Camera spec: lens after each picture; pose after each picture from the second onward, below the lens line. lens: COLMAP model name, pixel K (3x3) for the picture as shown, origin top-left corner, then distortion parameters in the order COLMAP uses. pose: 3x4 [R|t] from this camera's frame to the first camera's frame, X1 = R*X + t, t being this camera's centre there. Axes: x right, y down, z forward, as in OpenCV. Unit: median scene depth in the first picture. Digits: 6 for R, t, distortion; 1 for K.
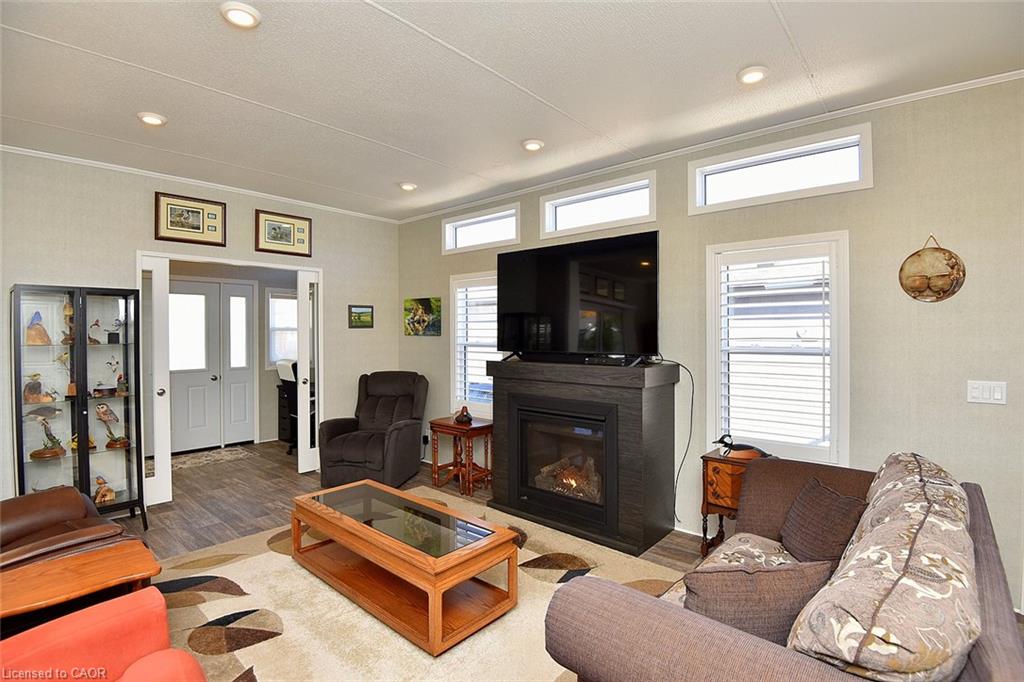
lens RADIAL K [[485.5, 0, 523.8], [0, 485.5, 333.1], [0, 0, 1]] dist [-0.008104, -0.028220]
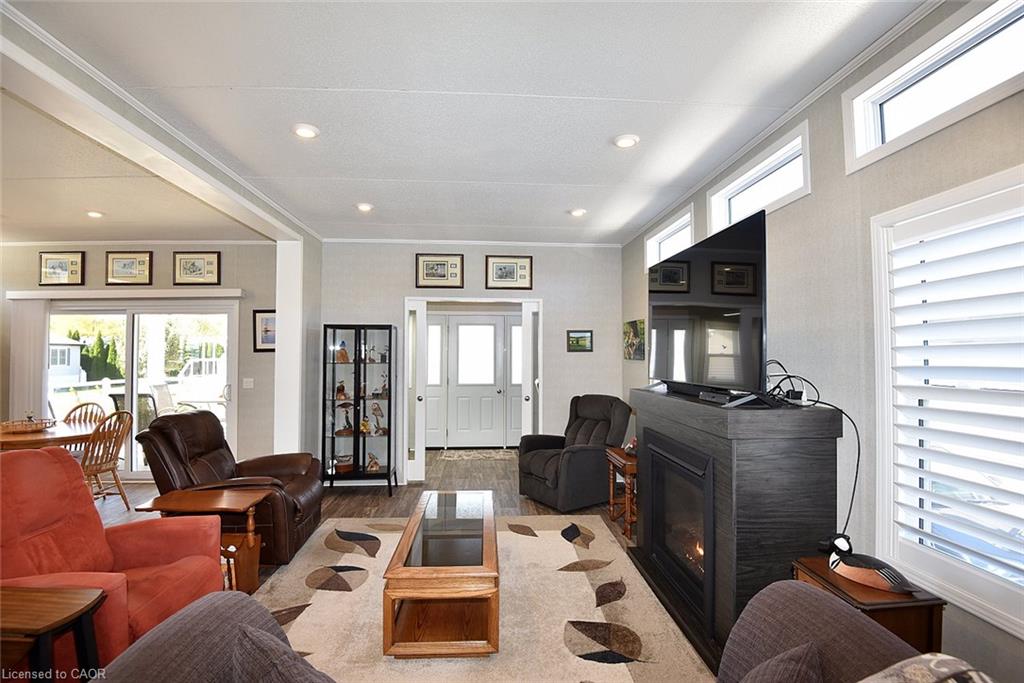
lens RADIAL K [[479.2, 0, 515.5], [0, 479.2, 339.8], [0, 0, 1]] dist [-0.010529, -0.024678]
pose [[0.699750, -0.016782, -0.714190, 0.382818], [-0.008435, 0.999460, -0.031750, -0.003003], [0.714338, 0.028241, 0.699231, 0.214499]]
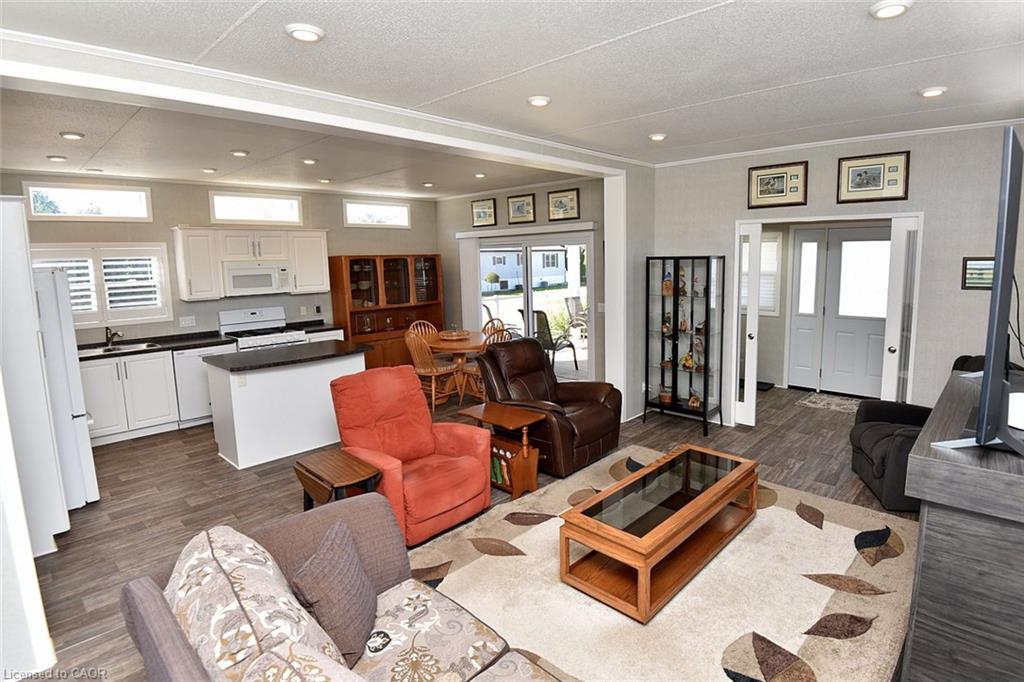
lens RADIAL K [[529.0, 0, 556.0], [0, 529.0, 324.3], [0, 0, 1]] dist [0.002984, -0.034898]
pose [[-0.017641, 0.136142, -0.990532, 0.529049], [0.010446, 0.990658, 0.135973, -0.086806], [0.999790, -0.007948, -0.018898, 0.491180]]
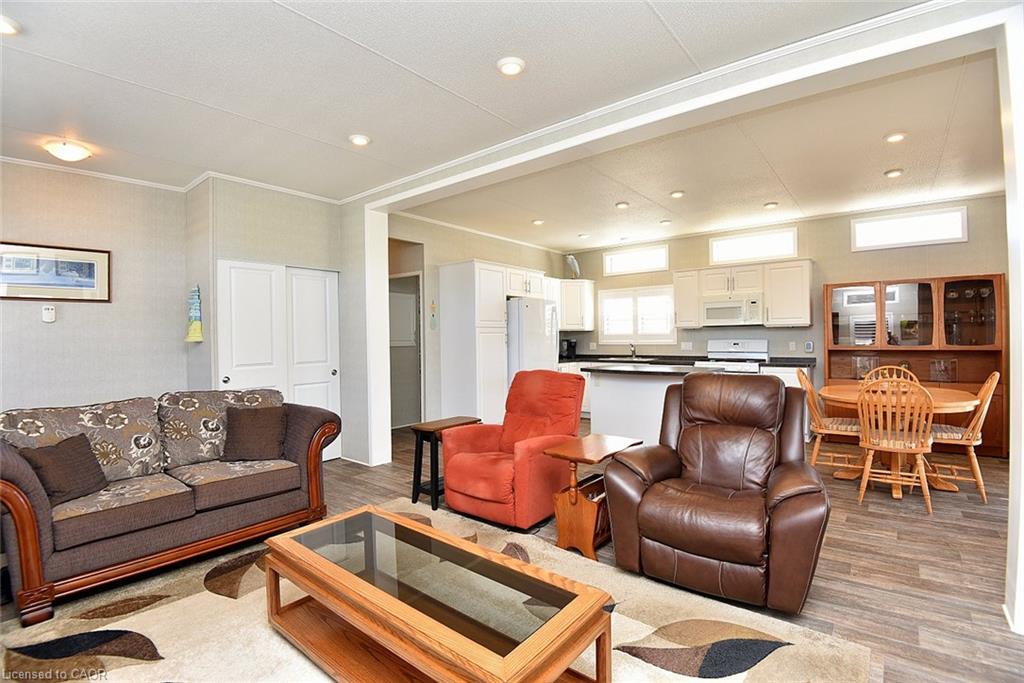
lens RADIAL K [[470.5, 0, 516.4], [0, 470.5, 338.8], [0, 0, 1]] dist [-0.015985, -0.020330]
pose [[-0.999098, 0.022182, -0.036211, -0.244292], [0.021777, 0.999696, 0.011545, 0.033947], [0.036456, 0.010746, -0.999277, 1.037824]]
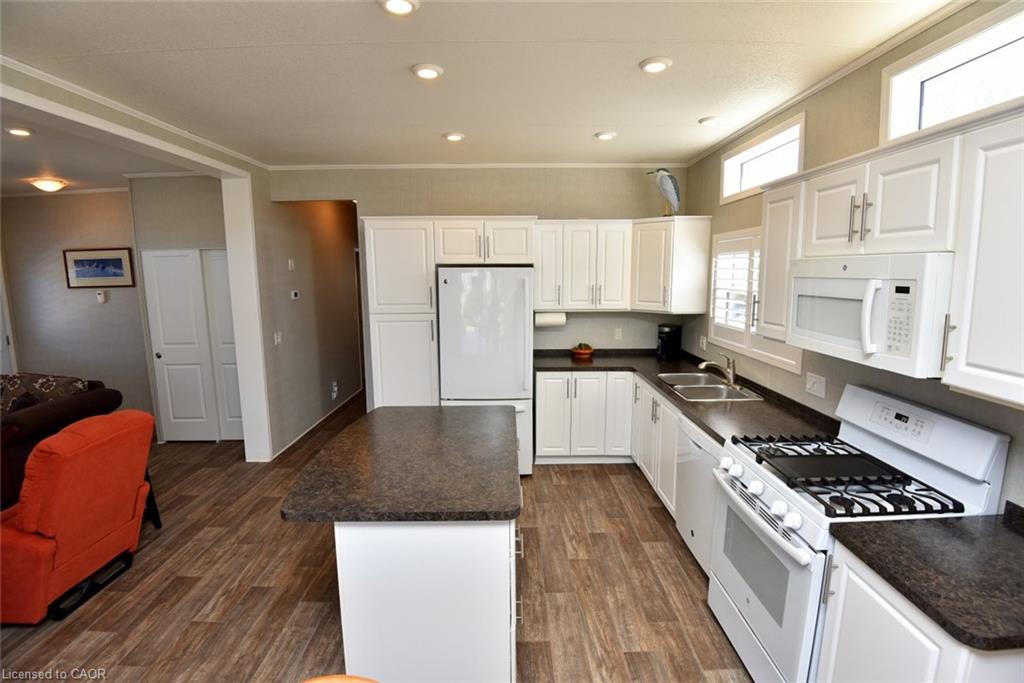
lens RADIAL K [[473.5, 0, 514.3], [0, 473.5, 340.7], [0, 0, 1]] dist [-0.003879, -0.023164]
pose [[-0.651917, -0.095288, 0.752280, -1.082925], [0.021360, 0.989372, 0.143829, -0.061681], [-0.757990, 0.109833, -0.642953, 0.134092]]
